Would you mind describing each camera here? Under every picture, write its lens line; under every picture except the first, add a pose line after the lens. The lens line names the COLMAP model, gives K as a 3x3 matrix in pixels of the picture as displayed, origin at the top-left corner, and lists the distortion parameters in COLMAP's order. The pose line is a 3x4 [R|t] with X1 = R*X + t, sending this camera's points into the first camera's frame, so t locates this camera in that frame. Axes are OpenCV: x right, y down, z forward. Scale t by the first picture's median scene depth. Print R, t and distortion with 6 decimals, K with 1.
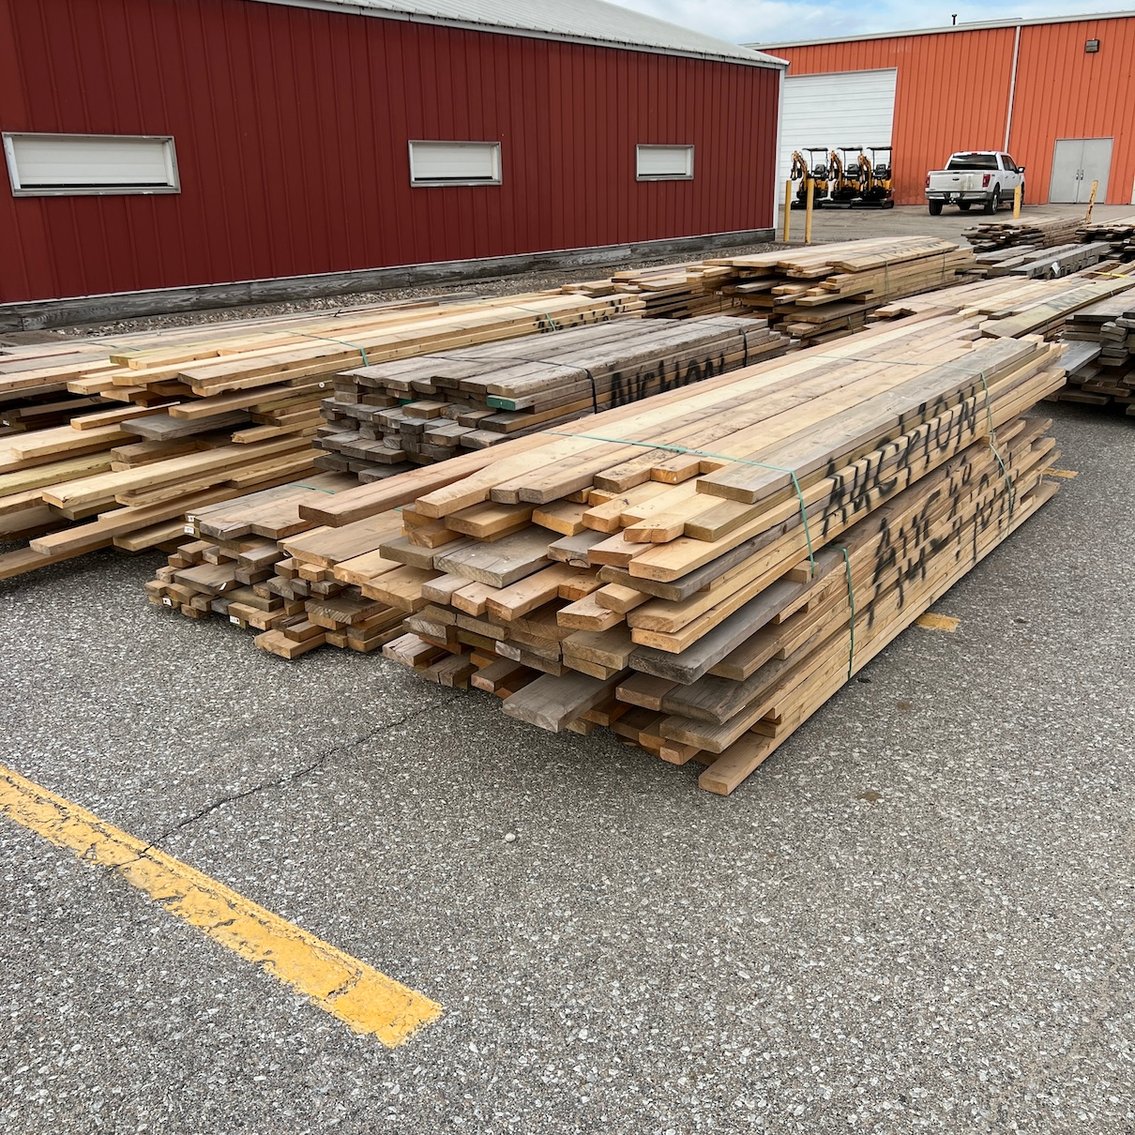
lens RADIAL K [[1129.1, 0, 552.9], [0, 1129.1, 556.4], [0, 0, 1]] dist [0.102335, -0.199178]
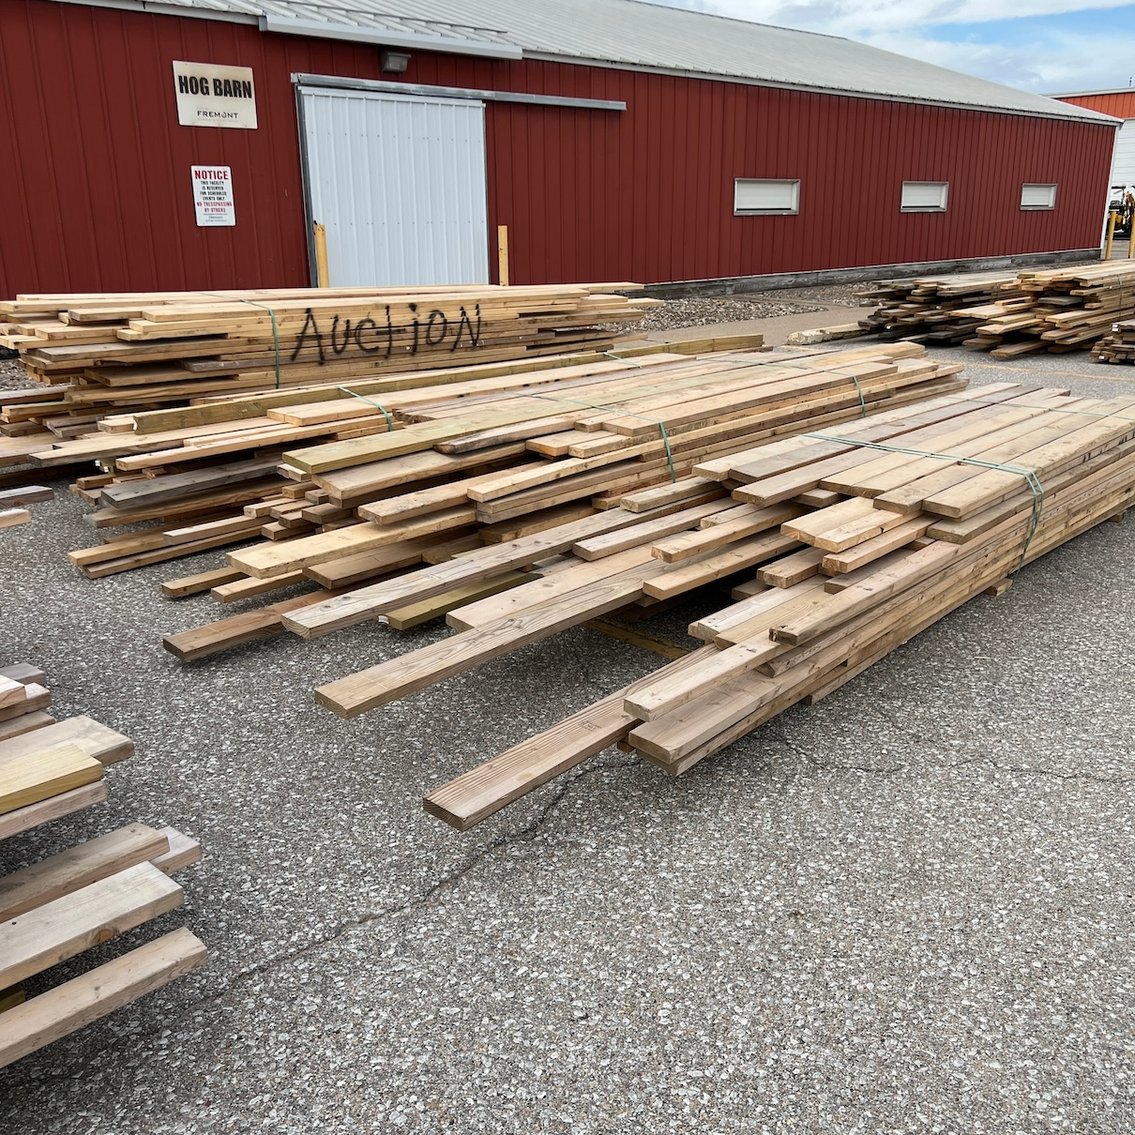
lens RADIAL K [[1129.1, 0, 552.9], [0, 1129.1, 556.4], [0, 0, 1]] dist [0.102335, -0.199178]
pose [[0.990273, 0.047541, -0.130762, -0.385861], [-0.051235, 0.998373, -0.025031, 0.198816], [0.129360, 0.031488, 0.991098, -0.560834]]
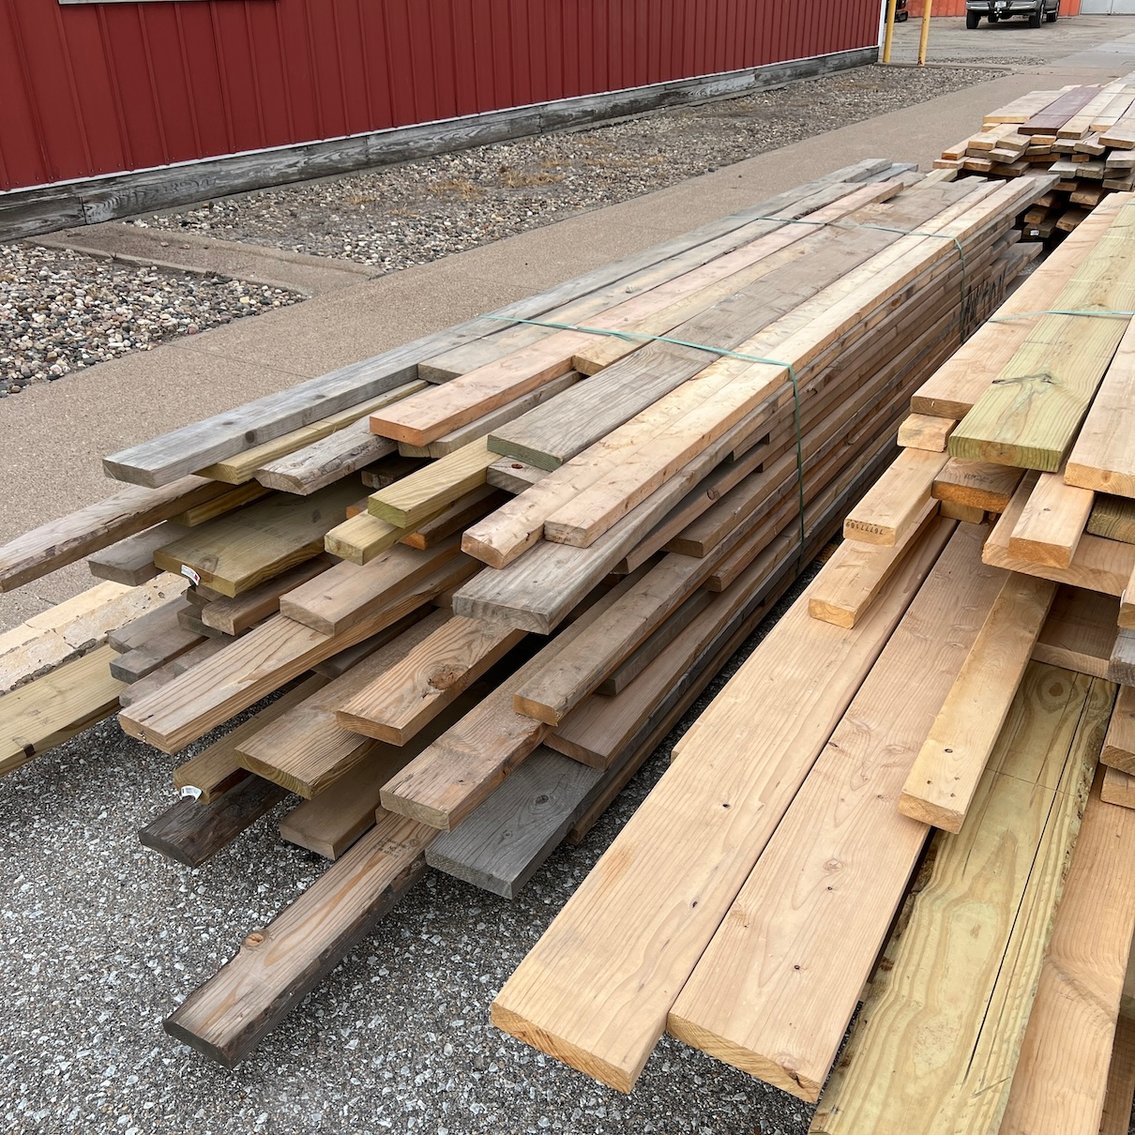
lens RADIAL K [[1142.9, 0, 567.5], [0, 1142.9, 567.5], [0, 0, 1]] dist [0.032193, -0.035215]
pose [[0.994970, -0.046550, 0.088699, -0.208202], [0.033170, 0.988618, 0.146747, -0.073485], [-0.094520, -0.143067, 0.985189, 0.243032]]
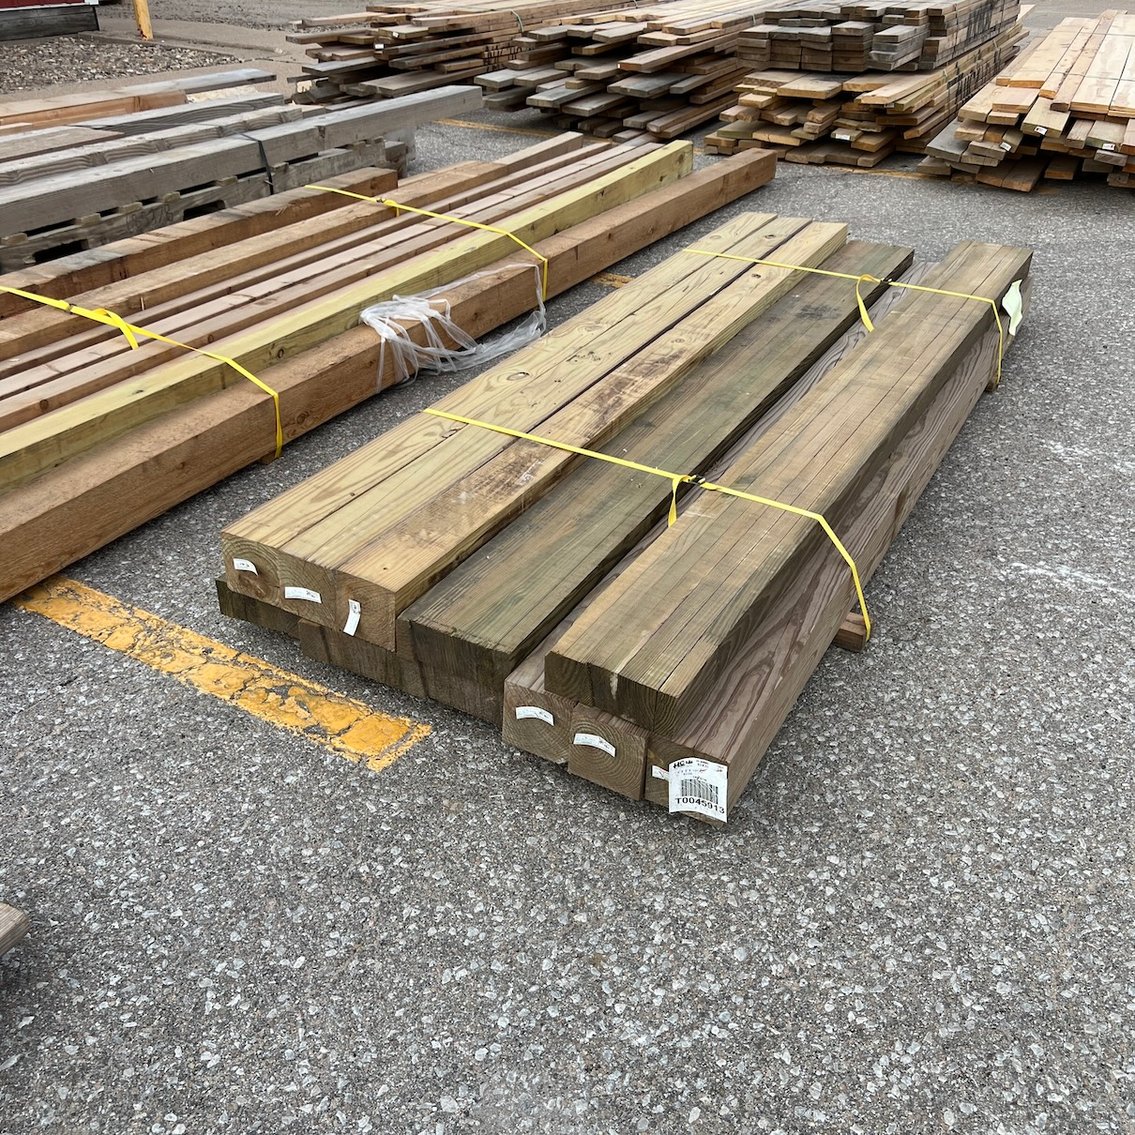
lens RADIAL K [[1133.3, 0, 567.5], [0, 1133.3, 567.5], [0, 0, 1]] dist [0.060245, -0.077140]
pose [[0.993054, -0.047628, 0.107586, 0.567748], [0.025837, 0.980361, 0.195513, -0.238653], [-0.114785, -0.191375, 0.974782, 0.759416]]
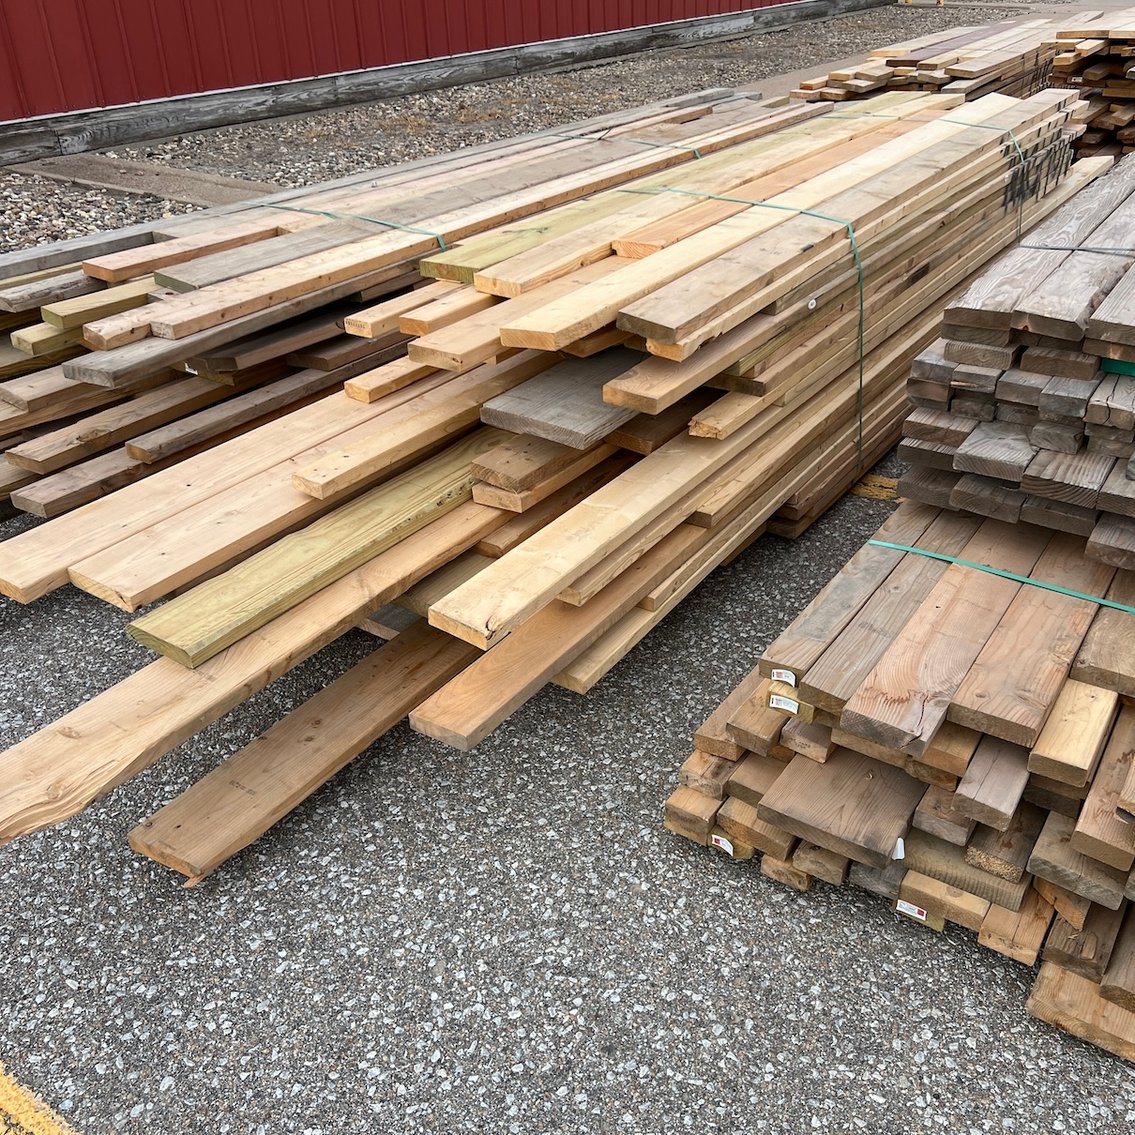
lens RADIAL K [[1133.3, 0, 567.5], [0, 1133.3, 567.5], [0, 0, 1]] dist [0.060245, -0.077140]
pose [[0.999414, -0.029767, 0.016910, -0.126904], [0.026187, 0.982870, 0.182433, -0.049921], [-0.022050, -0.181883, 0.983073, 0.174412]]
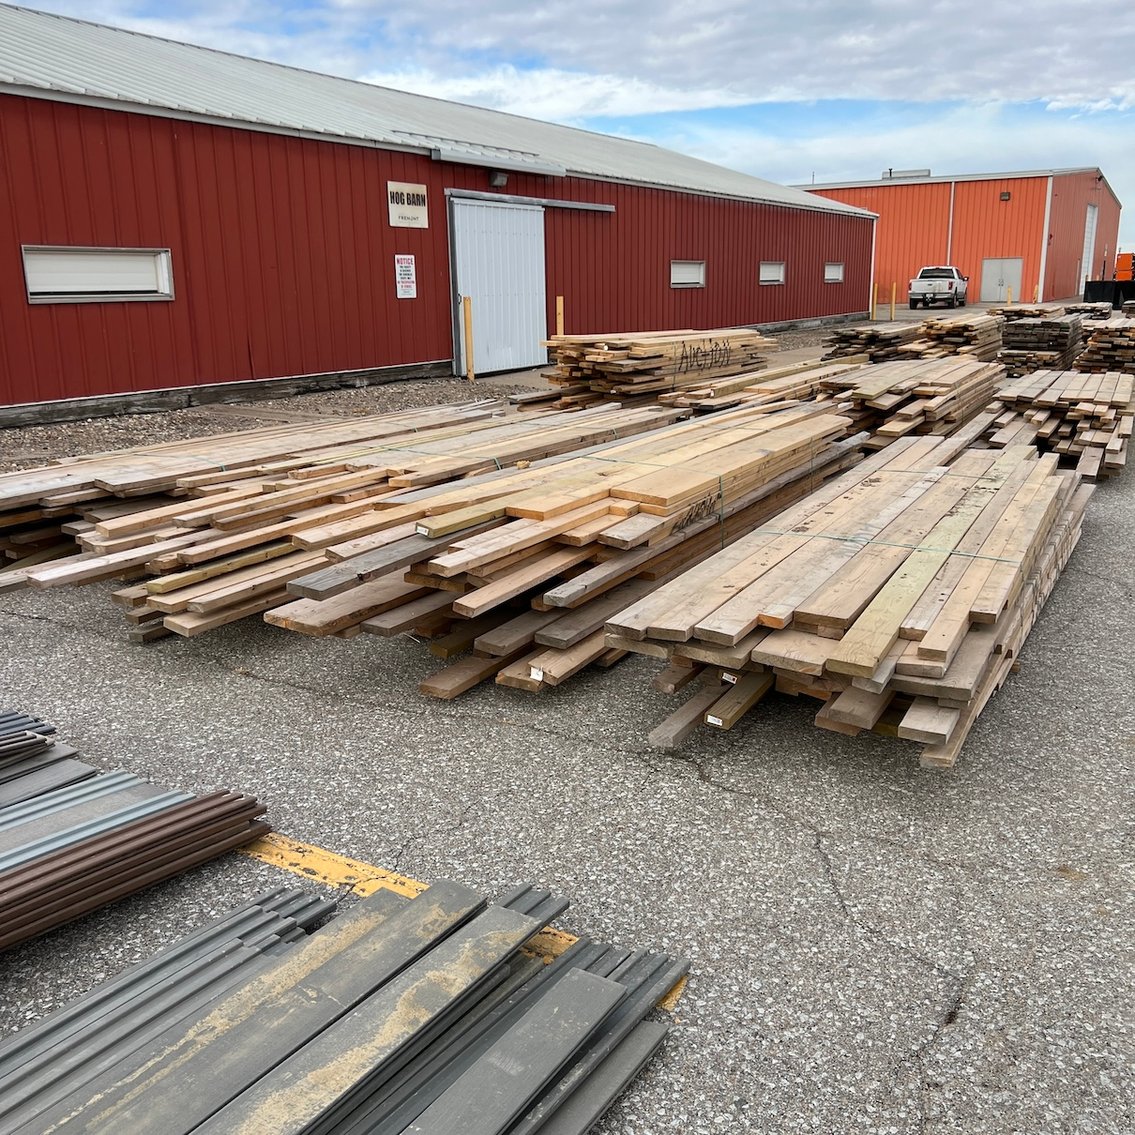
lens RADIAL K [[1126.1, 0, 561.6], [0, 1126.1, 558.7], [0, 0, 1]] dist [0.112510, -0.261899]
pose [[0.992772, -0.026566, 0.117035, -0.758800], [0.036565, 0.995784, -0.084131, 0.318001], [-0.114307, 0.087803, 0.989558, -0.913337]]
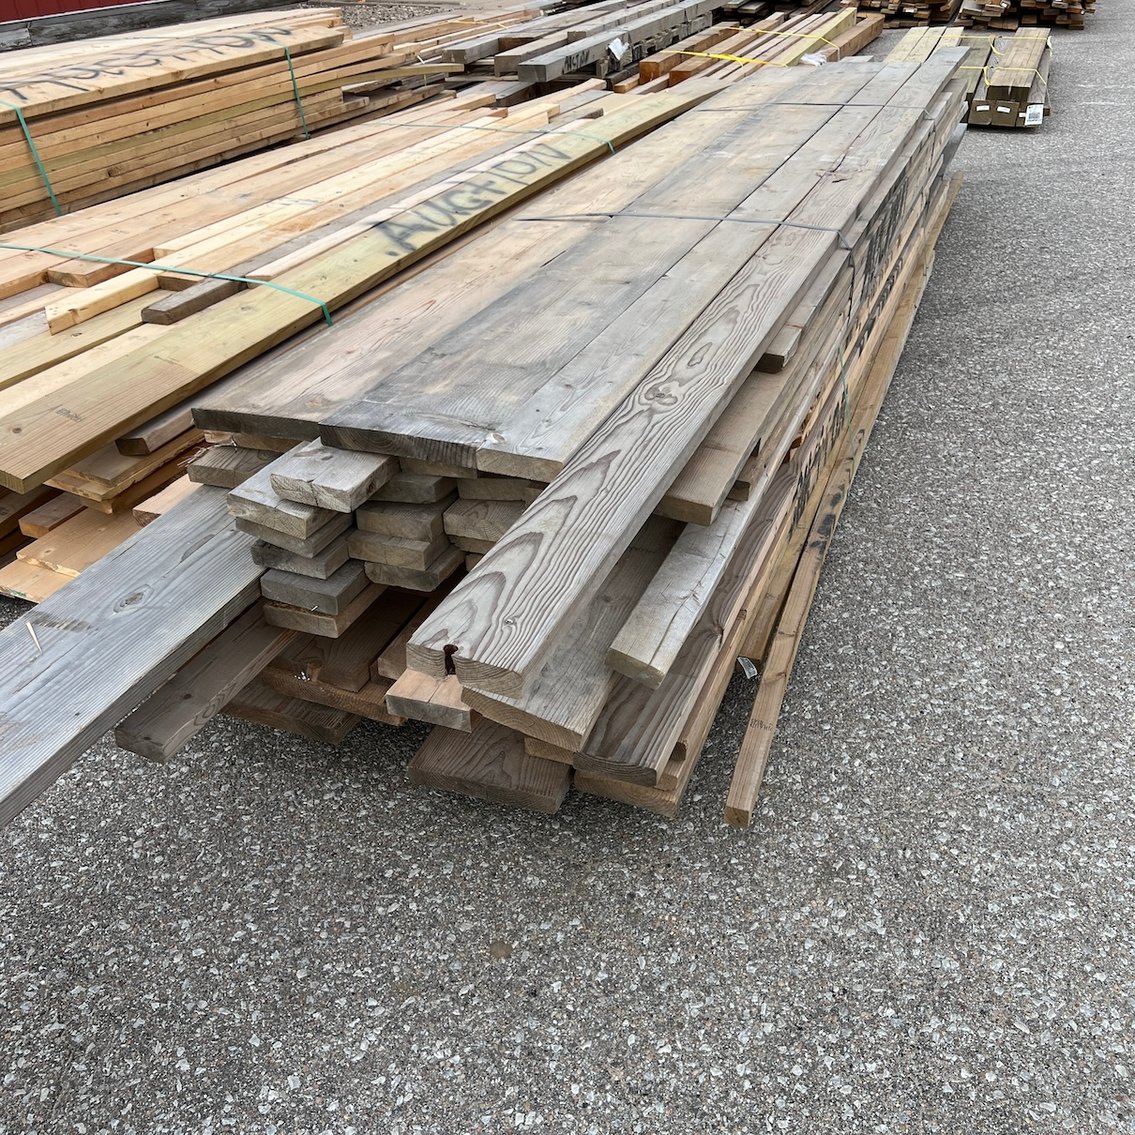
lens RADIAL K [[1165.2, 0, 567.5], [0, 1165.2, 567.5], [0, 0, 1]] dist [0.048894, -0.037817]
pose [[0.968522, -0.149258, 0.199217, 0.252516], [0.108965, 0.973757, 0.199812, -0.115706], [-0.223812, -0.171814, 0.959369, 0.380787]]
